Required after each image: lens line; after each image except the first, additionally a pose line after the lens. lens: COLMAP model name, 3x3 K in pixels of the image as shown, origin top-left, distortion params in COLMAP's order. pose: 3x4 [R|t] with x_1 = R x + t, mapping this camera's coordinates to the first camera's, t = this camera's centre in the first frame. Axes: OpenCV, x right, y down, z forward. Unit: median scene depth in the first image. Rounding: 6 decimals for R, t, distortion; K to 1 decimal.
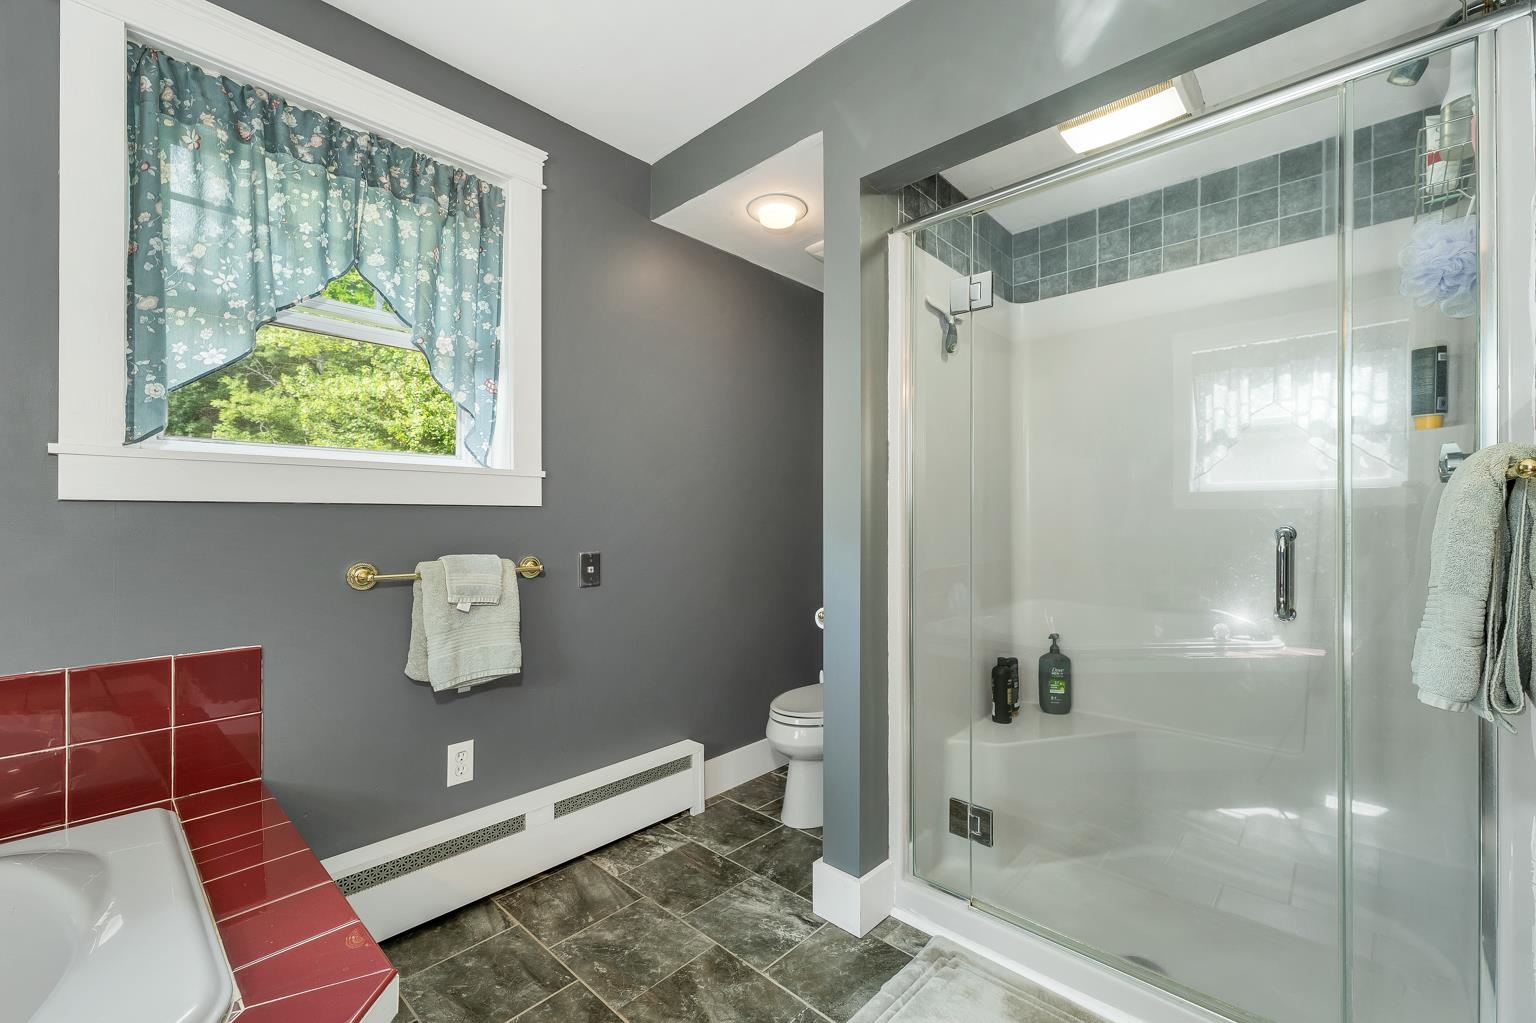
lens RADIAL K [[648.5, 0, 769.1], [0, 648.5, 518.0], [0, 0, 1]] dist [0.003947, -0.000471]
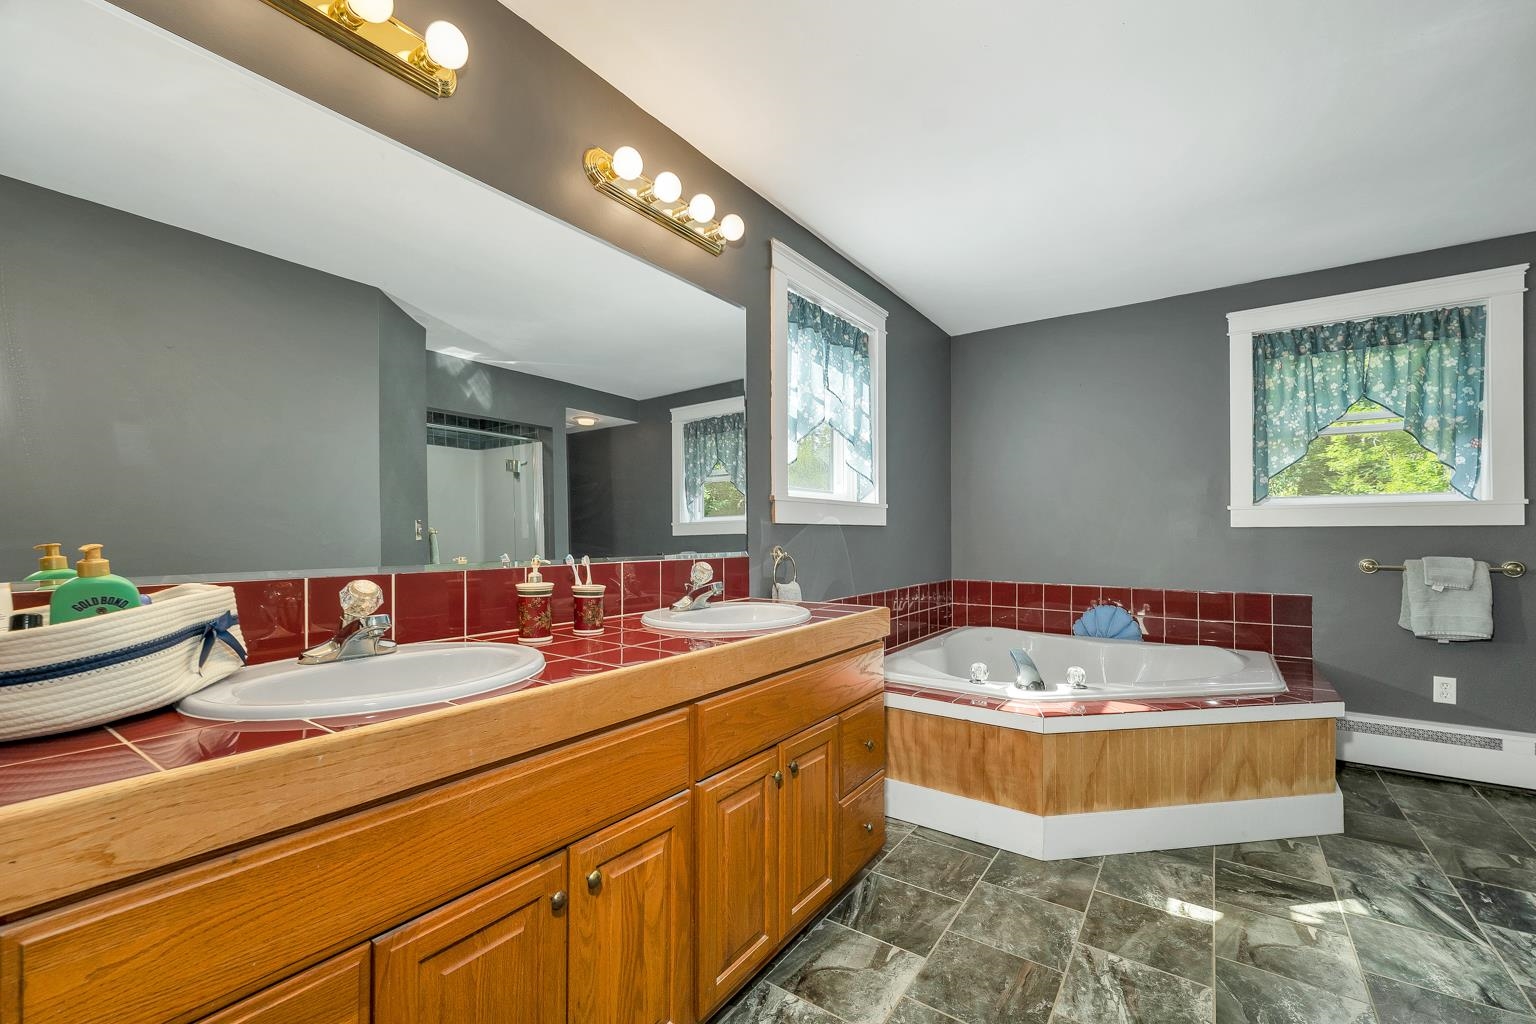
lens RADIAL K [[648.5, 0, 769.4], [0, 648.5, 527.7], [0, 0, 1]] dist [0.003947, -0.000471]
pose [[0.149862, -0.011656, -0.988638, 0.915927], [0.002472, 0.999932, -0.011414, -0.001434], [0.988704, -0.000733, 0.149881, -0.925860]]
